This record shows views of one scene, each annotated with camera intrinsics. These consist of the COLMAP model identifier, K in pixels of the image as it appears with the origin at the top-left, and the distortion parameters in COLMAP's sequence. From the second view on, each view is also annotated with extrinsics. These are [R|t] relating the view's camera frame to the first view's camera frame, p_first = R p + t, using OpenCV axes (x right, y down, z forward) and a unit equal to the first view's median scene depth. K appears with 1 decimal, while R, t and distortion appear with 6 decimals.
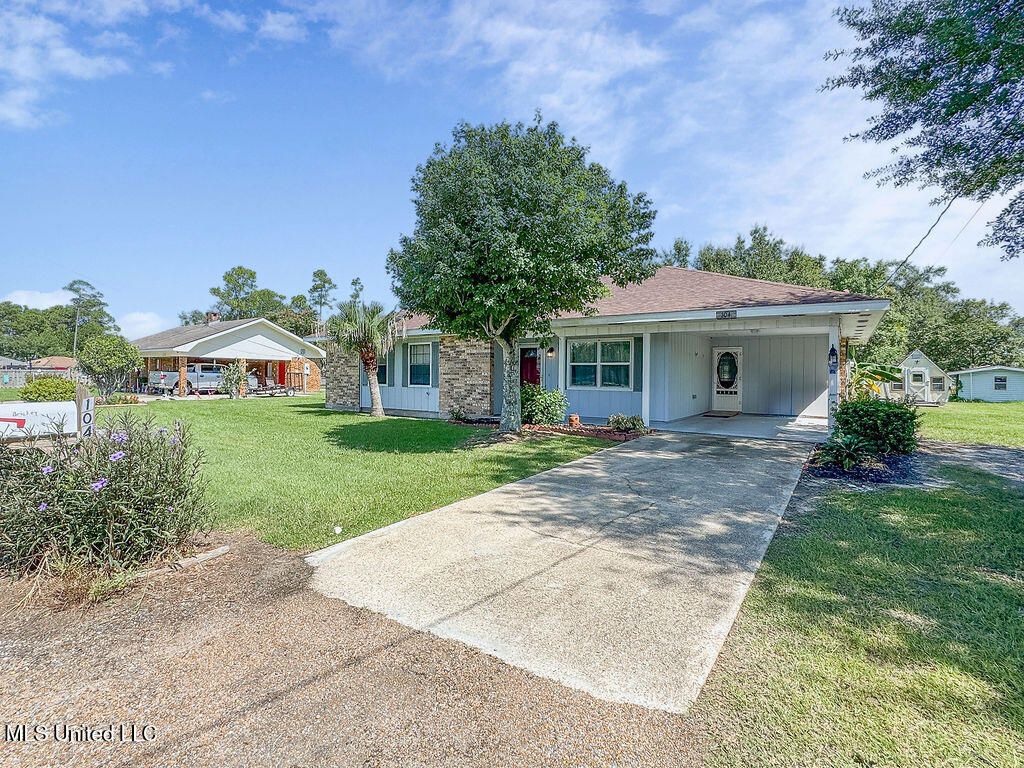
lens RADIAL K [[441.2, 0, 514.7], [0, 441.2, 369.3], [0, 0, 1]] dist [-0.037059, 0.017468]
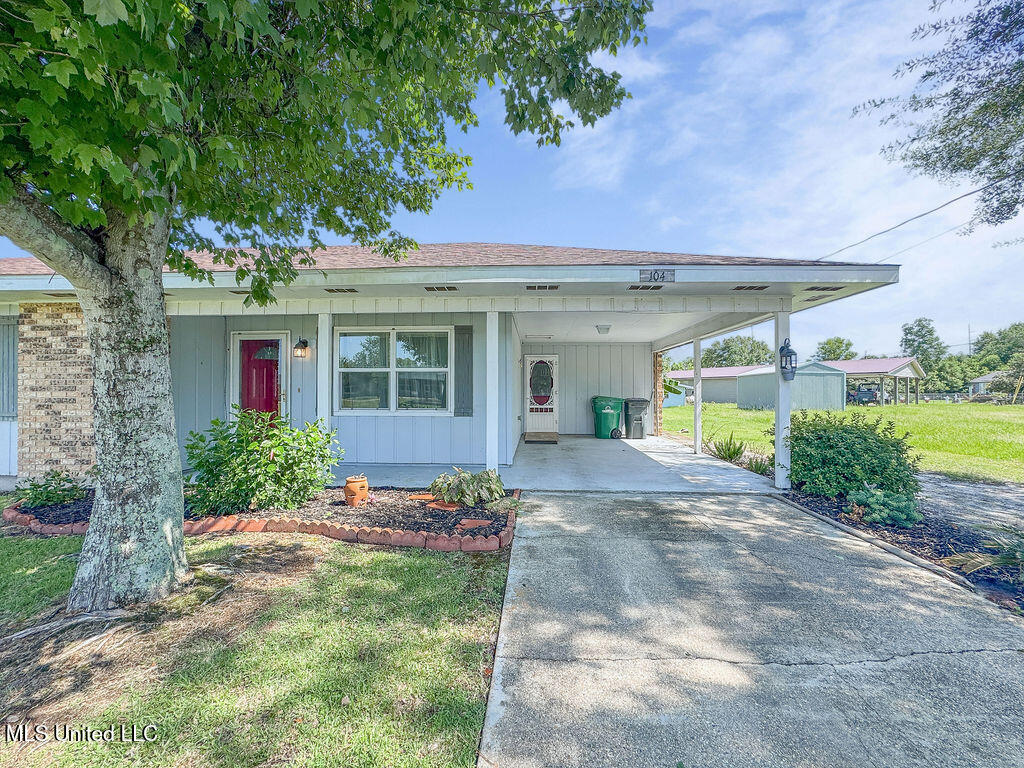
lens RADIAL K [[417.3, 0, 508.5], [0, 417.3, 384.0], [0, 0, 1]] dist [-0.038038, 0.016621]
pose [[0.859742, 0.000579, 0.510729, 0.037758], [-0.001113, 0.999999, 0.000739, 0.004431], [-0.510728, -0.001204, 0.859742, 0.401099]]
